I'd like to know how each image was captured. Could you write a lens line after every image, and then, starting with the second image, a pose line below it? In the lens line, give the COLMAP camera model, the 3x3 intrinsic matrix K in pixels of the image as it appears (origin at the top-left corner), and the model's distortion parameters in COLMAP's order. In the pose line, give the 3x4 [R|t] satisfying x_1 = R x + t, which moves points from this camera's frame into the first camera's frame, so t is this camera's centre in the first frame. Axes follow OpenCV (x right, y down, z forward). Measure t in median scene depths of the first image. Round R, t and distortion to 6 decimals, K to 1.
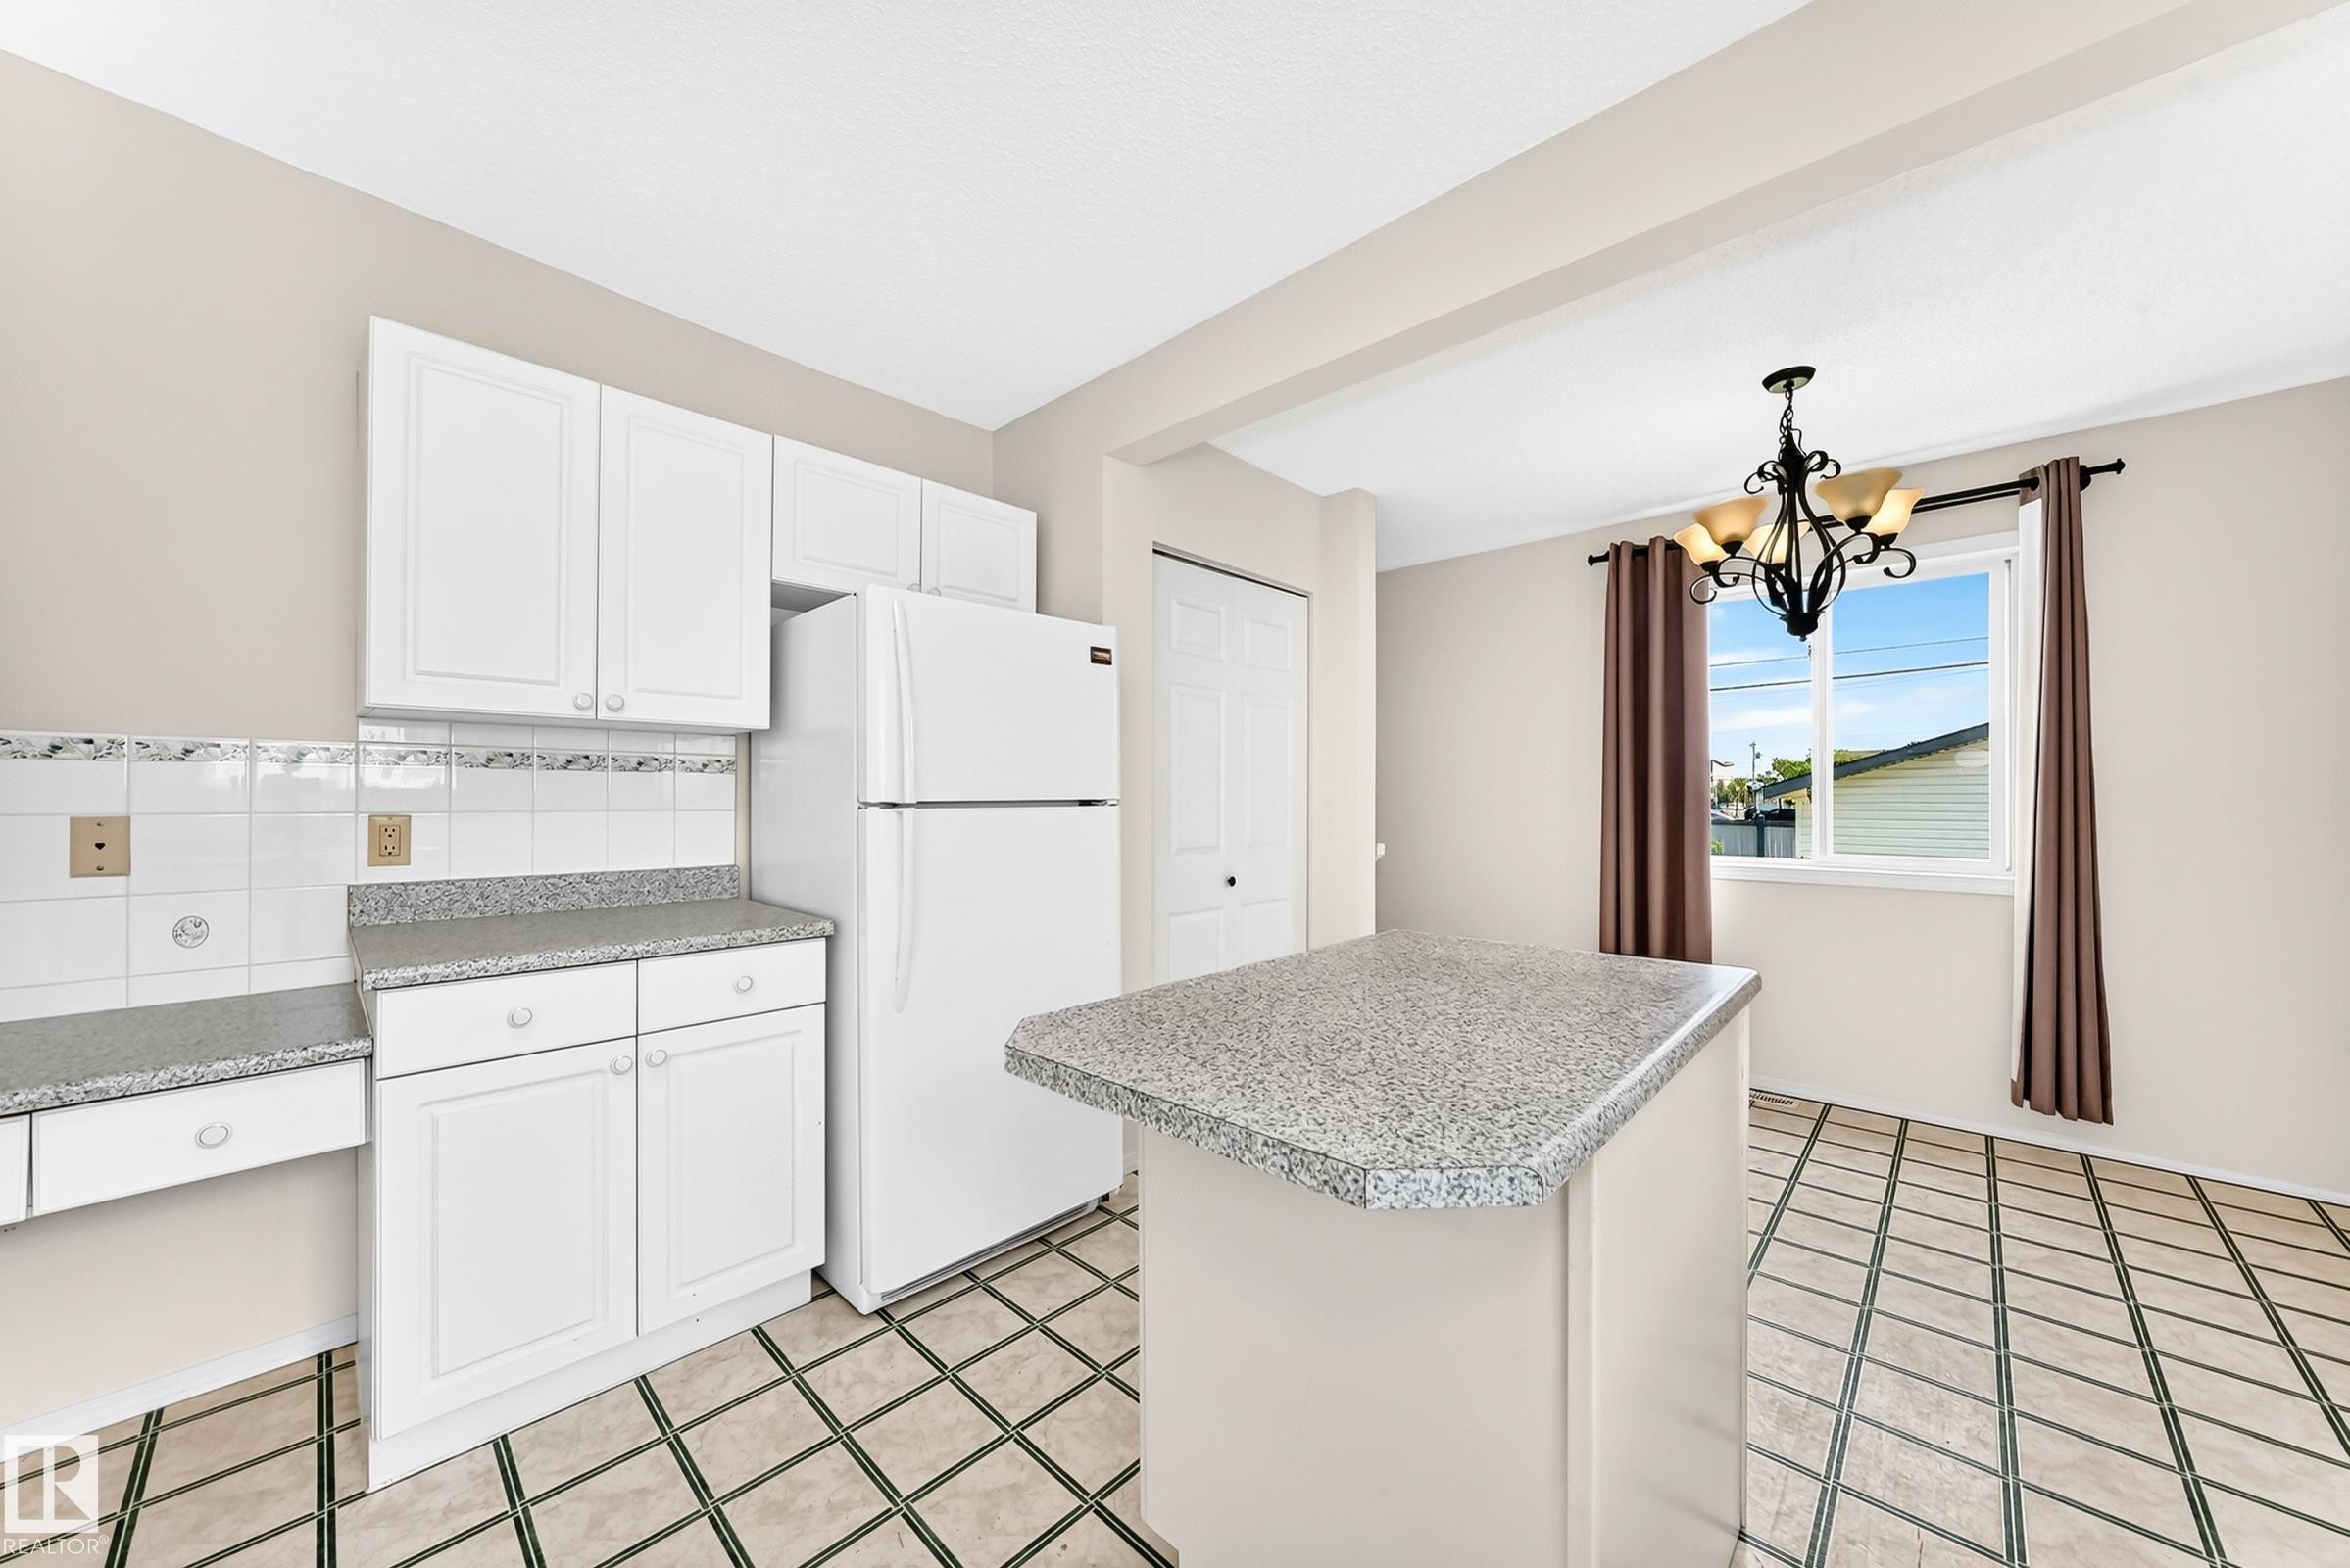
lens RADIAL K [[851.6, 0, 1169.5], [0, 851.6, 789.7], [0, 0, 1]] dist [-0.022420, 0.005862]
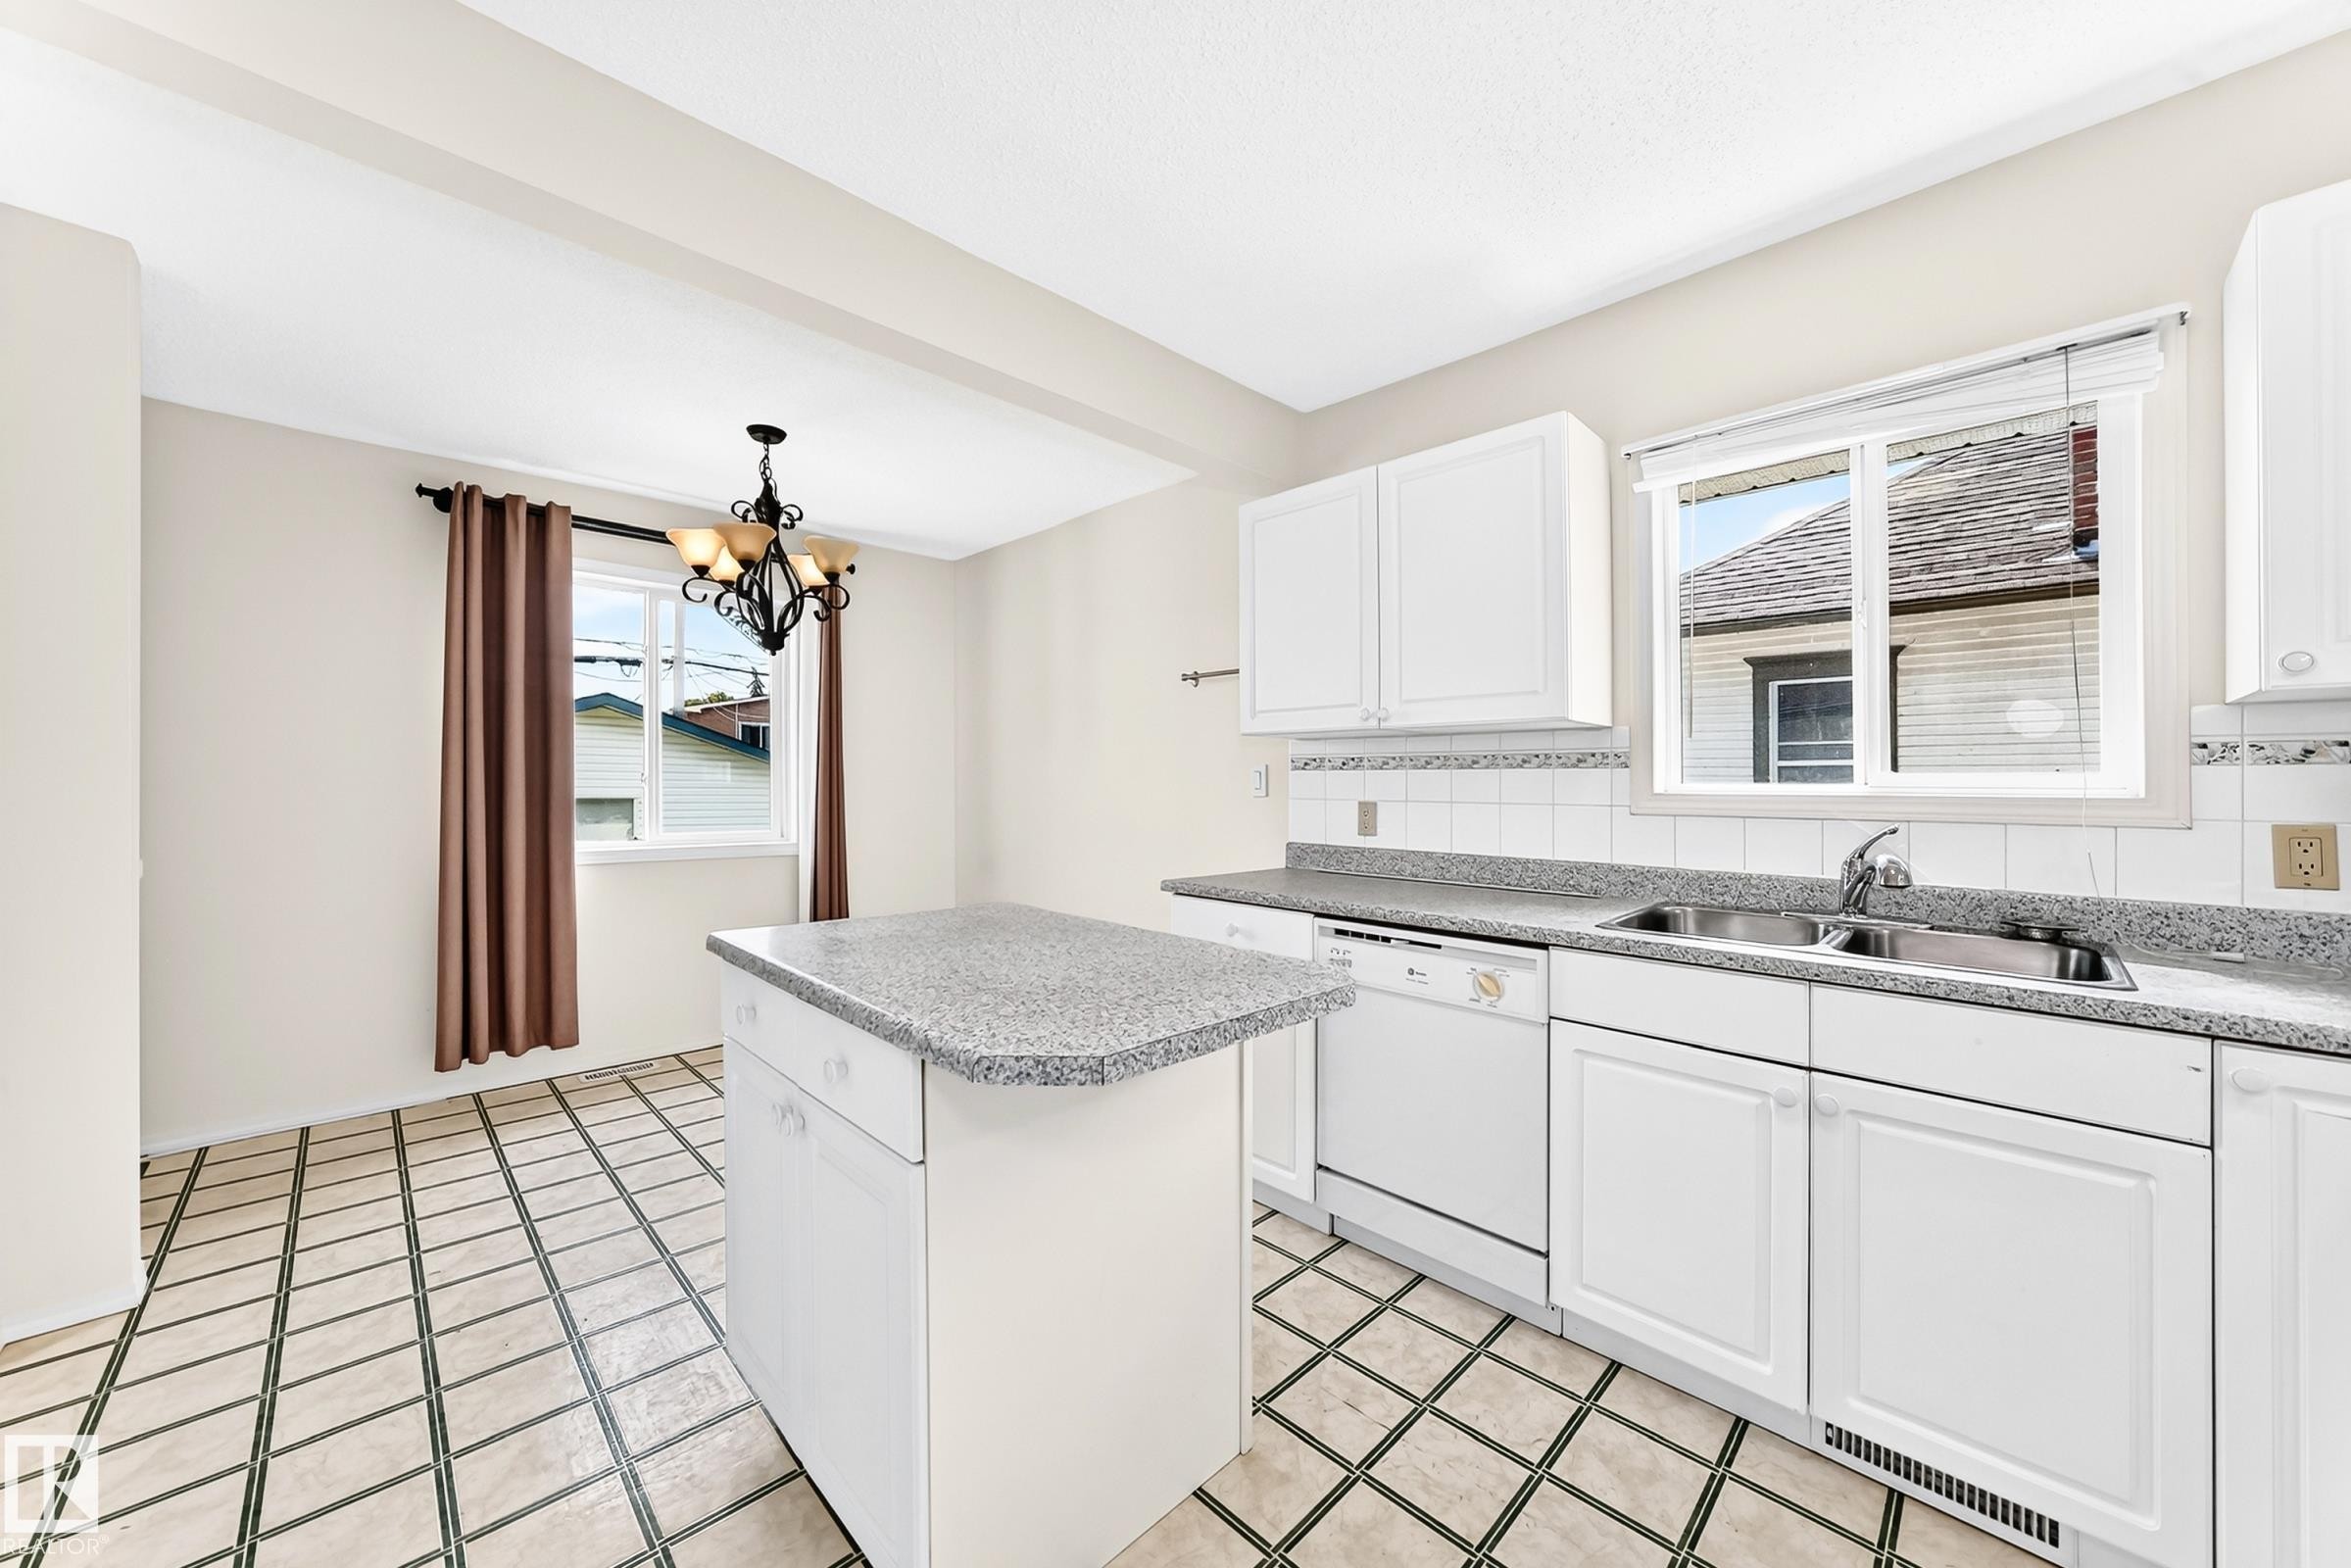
lens RADIAL K [[852.0, 0, 1178.1], [0, 852.0, 788.4], [0, 0, 1]] dist [-0.022420, 0.005862]
pose [[0.015851, -0.004189, 0.999866, -0.673555], [-0.014969, 0.999878, 0.004426, 0.005086], [-0.999762, -0.015037, 0.015787, 0.556745]]
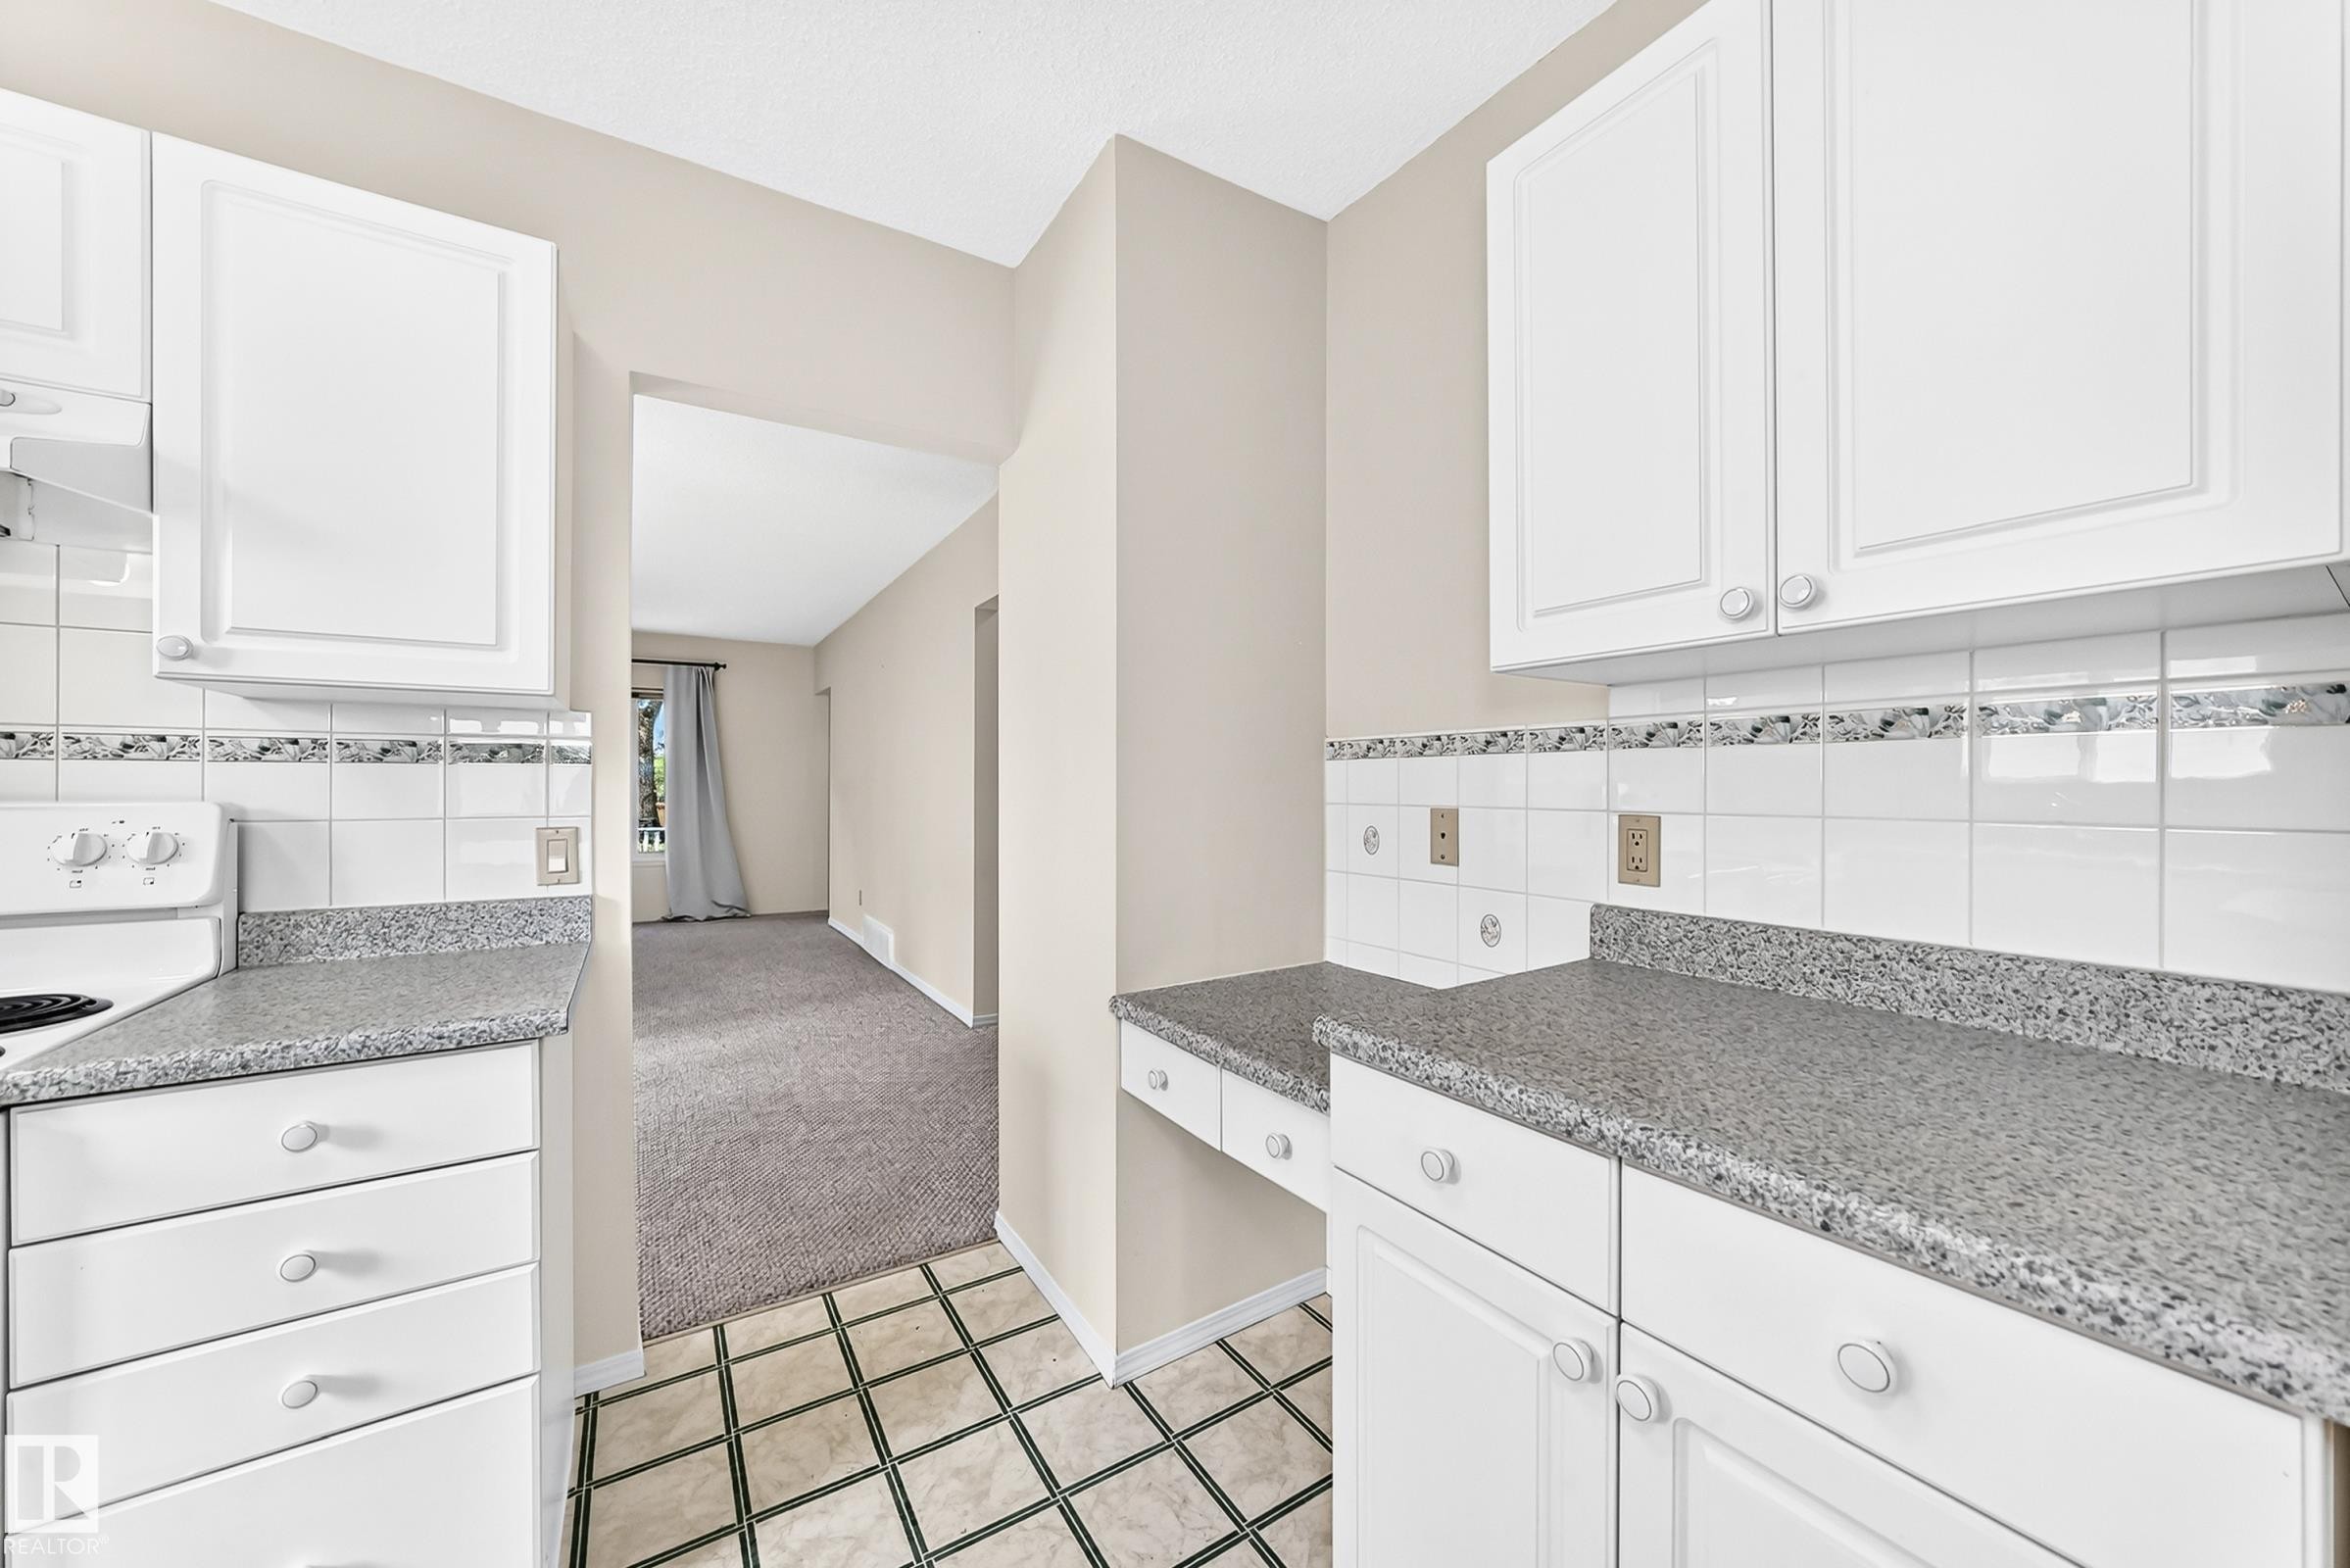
lens RADIAL K [[851.6, 0, 1190.9], [0, 851.6, 788.4], [0, 0, 1]] dist [-0.022420, 0.005862]
pose [[-0.222642, 0.000874, -0.974900, -0.138013], [0.006328, 0.999980, -0.000549, 0.004734], [0.974880, -0.006292, -0.222643, 0.885837]]
